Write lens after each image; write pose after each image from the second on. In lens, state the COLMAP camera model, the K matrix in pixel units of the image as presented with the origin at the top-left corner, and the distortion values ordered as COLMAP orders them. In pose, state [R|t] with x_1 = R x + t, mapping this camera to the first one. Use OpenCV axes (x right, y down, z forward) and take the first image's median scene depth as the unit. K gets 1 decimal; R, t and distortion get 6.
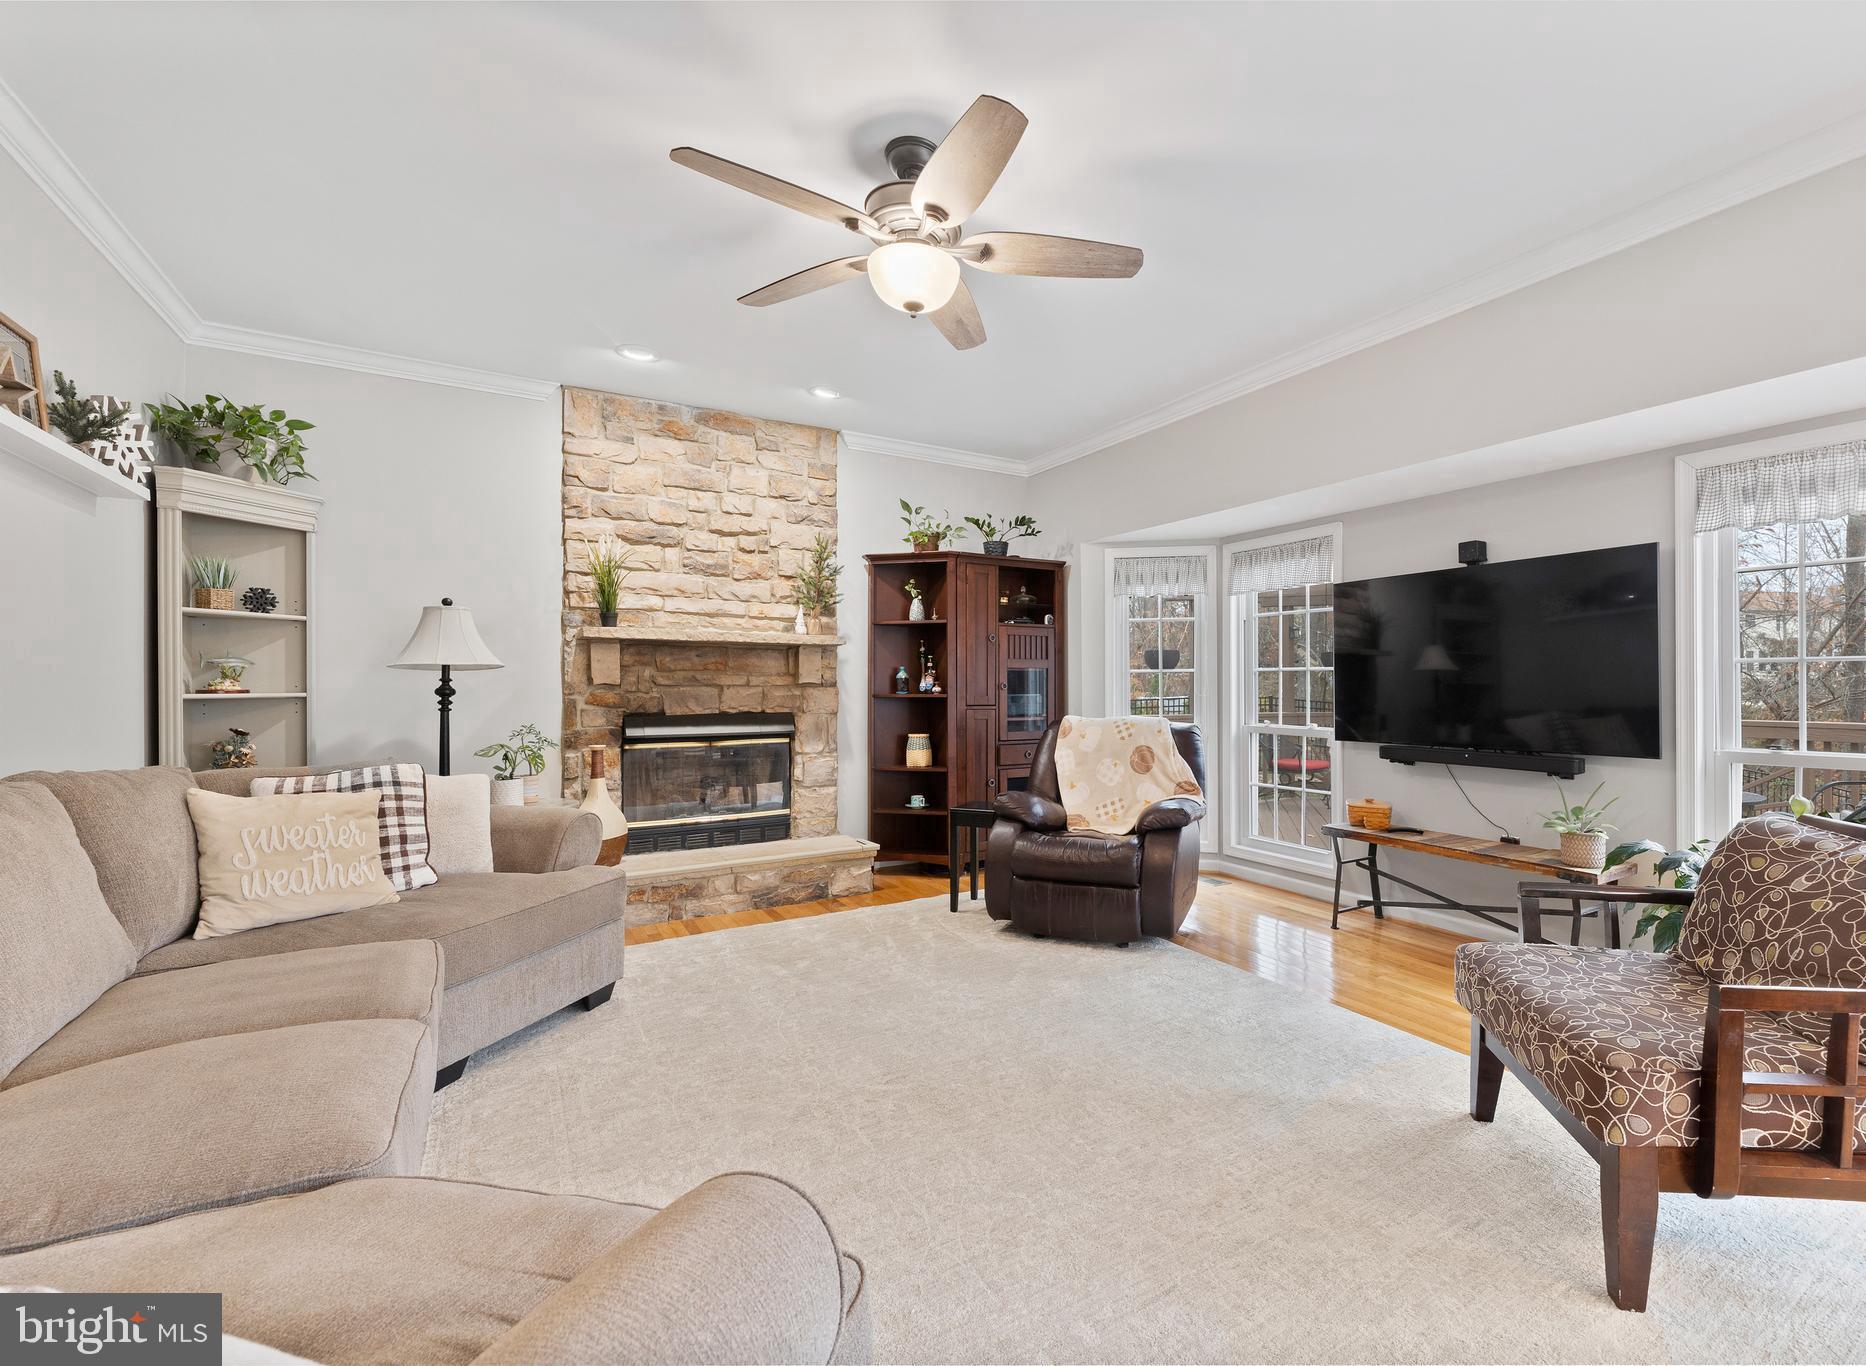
lens RADIAL K [[854.7, 0, 1065.0], [0, 854.7, 683.5], [0, 0, 1]] dist [0.001855, -0.001712]
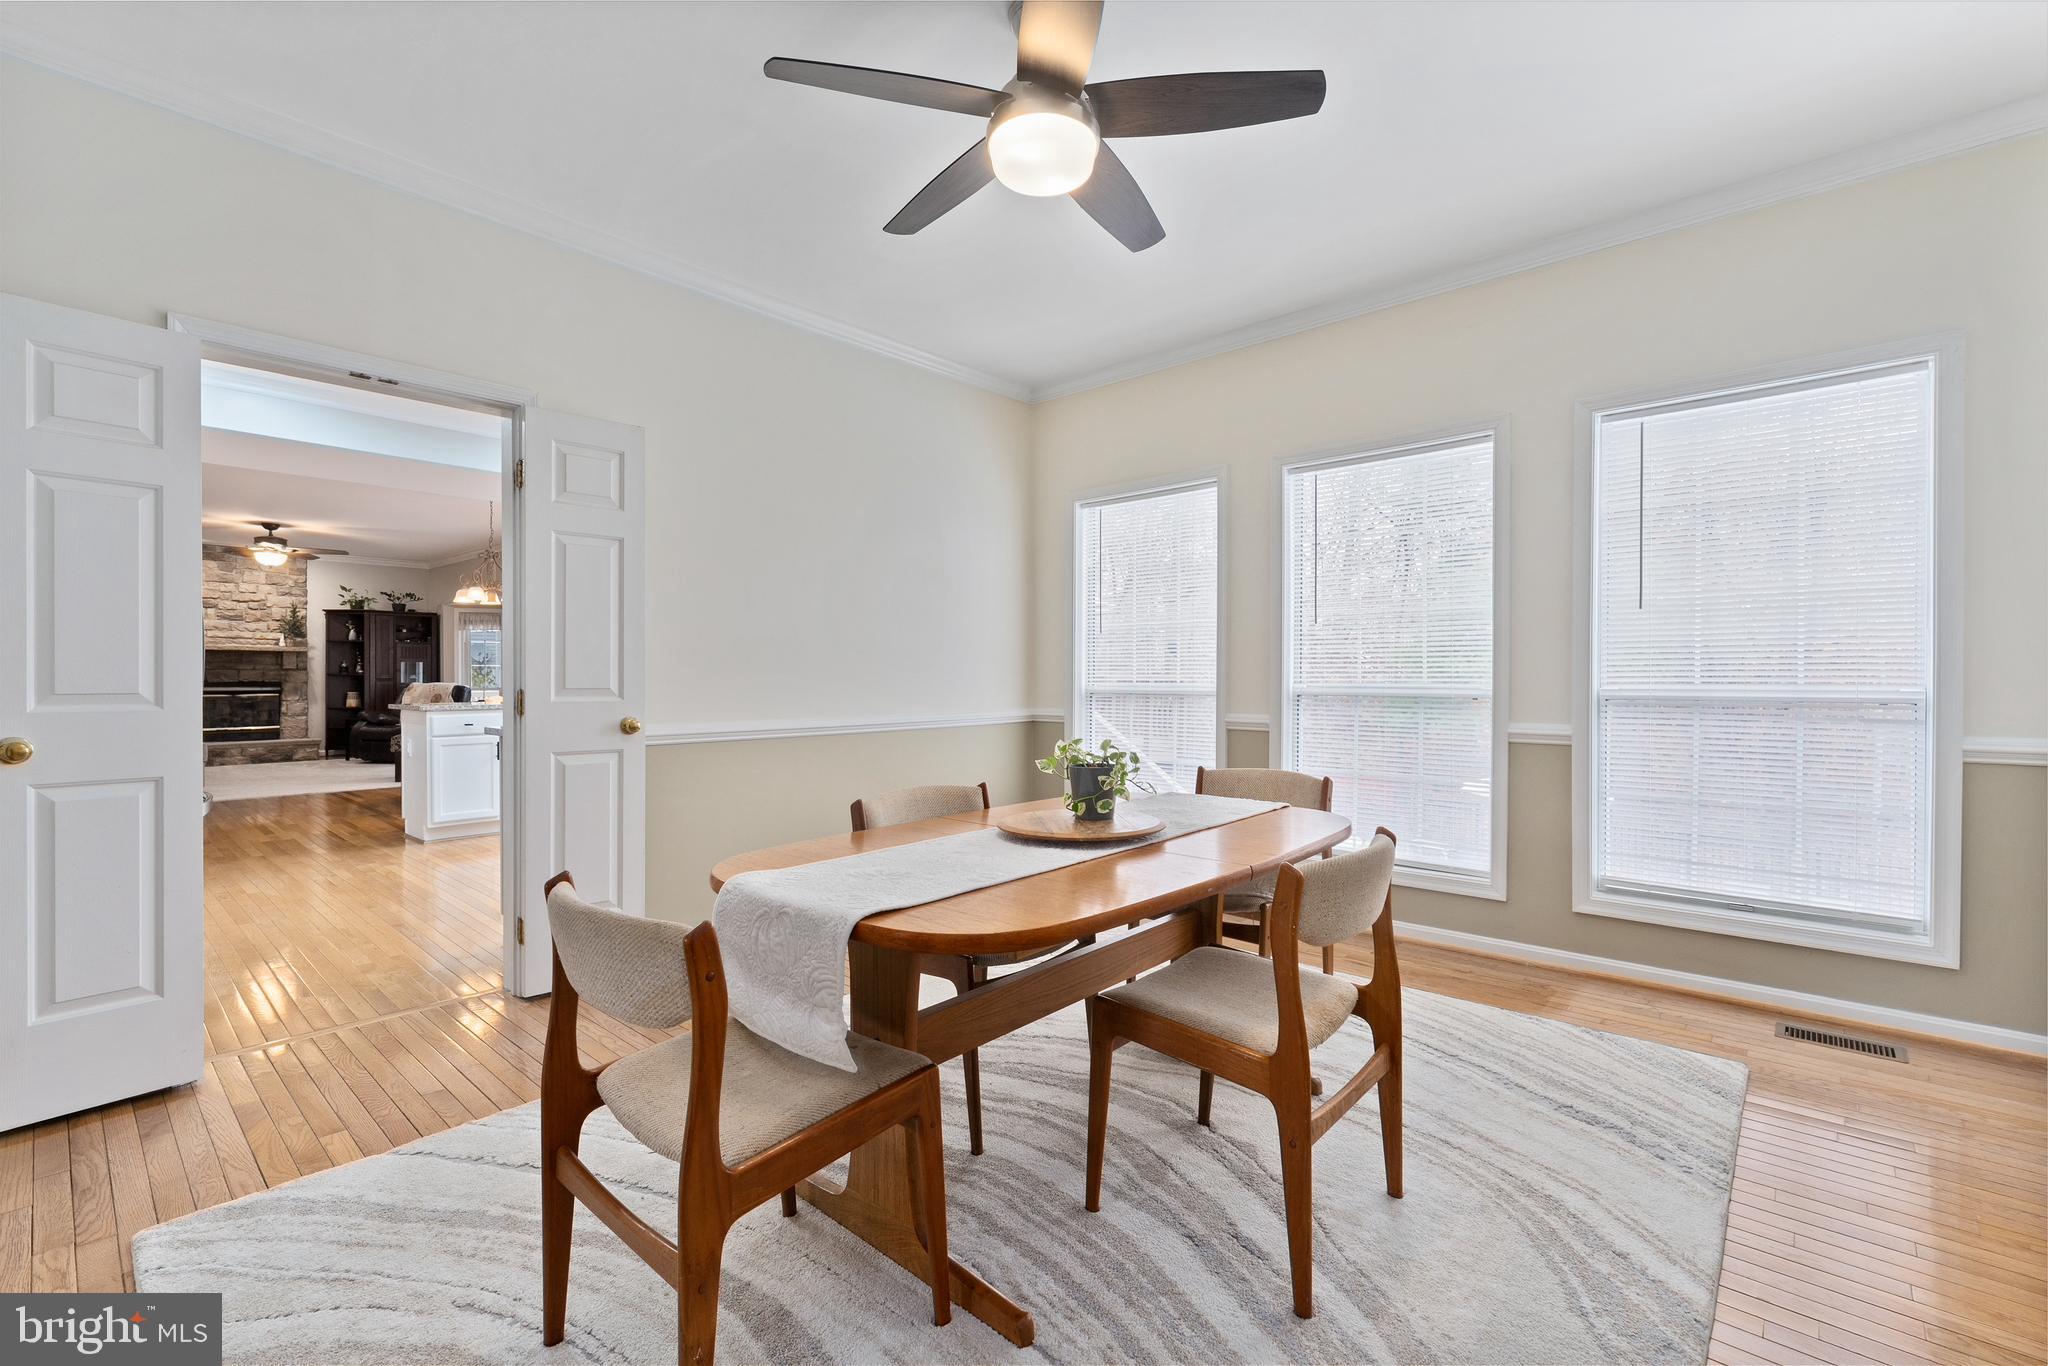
lens RADIAL K [[854.0, 0, 1009.2], [0, 854.0, 683.7], [0, 0, 1]] dist [0.002325, 0.000386]
pose [[0.962931, -0.003920, 0.269721, 1.017364], [0.002942, 0.999988, 0.004031, 0.040426], [-0.269733, -0.003089, 0.962930, -1.852277]]
